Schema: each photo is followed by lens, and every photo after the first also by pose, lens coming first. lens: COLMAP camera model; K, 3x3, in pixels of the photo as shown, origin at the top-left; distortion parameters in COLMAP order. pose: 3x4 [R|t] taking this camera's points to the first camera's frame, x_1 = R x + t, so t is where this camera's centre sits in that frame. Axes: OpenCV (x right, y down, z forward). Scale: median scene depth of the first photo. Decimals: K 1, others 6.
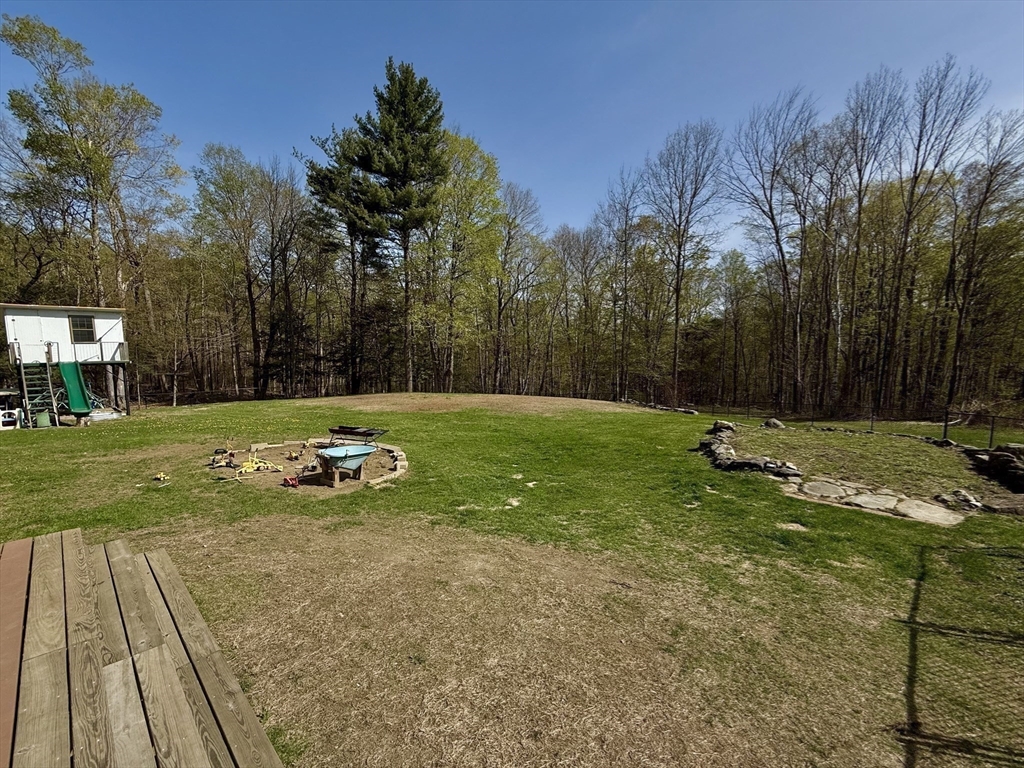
lens RADIAL K [[408.4, 0, 516.3], [0, 408.4, 382.9], [0, 0, 1]] dist [-0.010039, -0.000516]
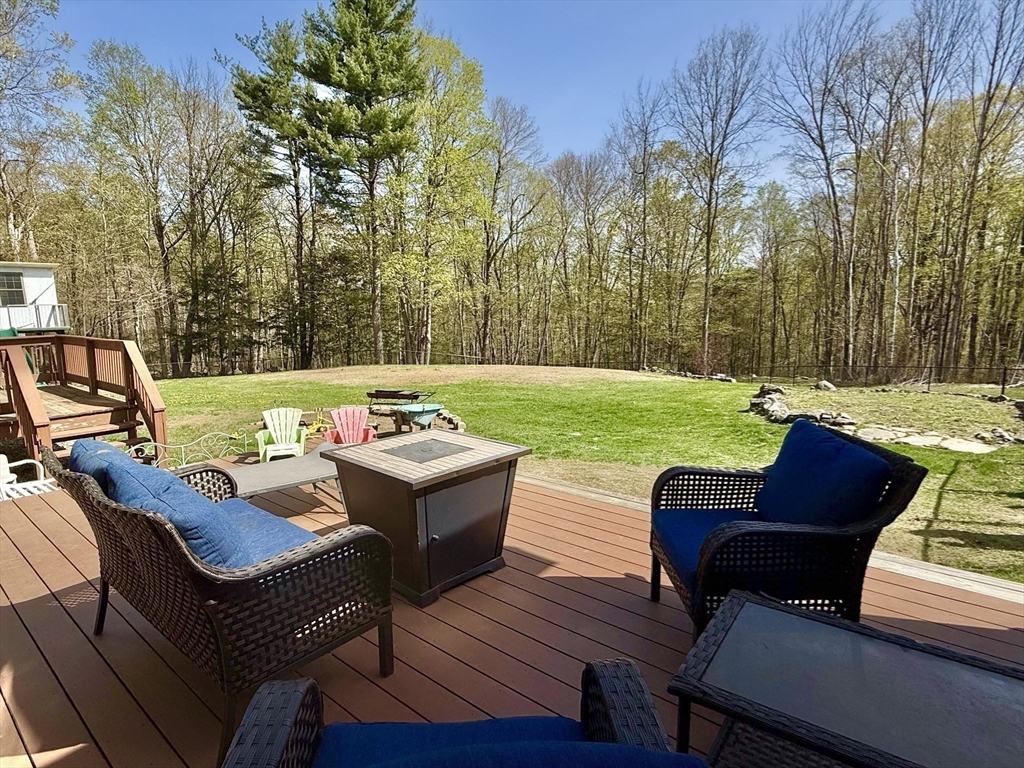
lens RADIAL K [[539.2, 0, 513.1], [0, 539.2, 384.9], [0, 0, 1]] dist [-0.020017, 0.007100]
pose [[0.998629, -0.019301, 0.048664, -0.061104], [0.016641, 0.998376, 0.054489, 0.010690], [-0.049637, -0.053605, 0.997328, -0.081369]]
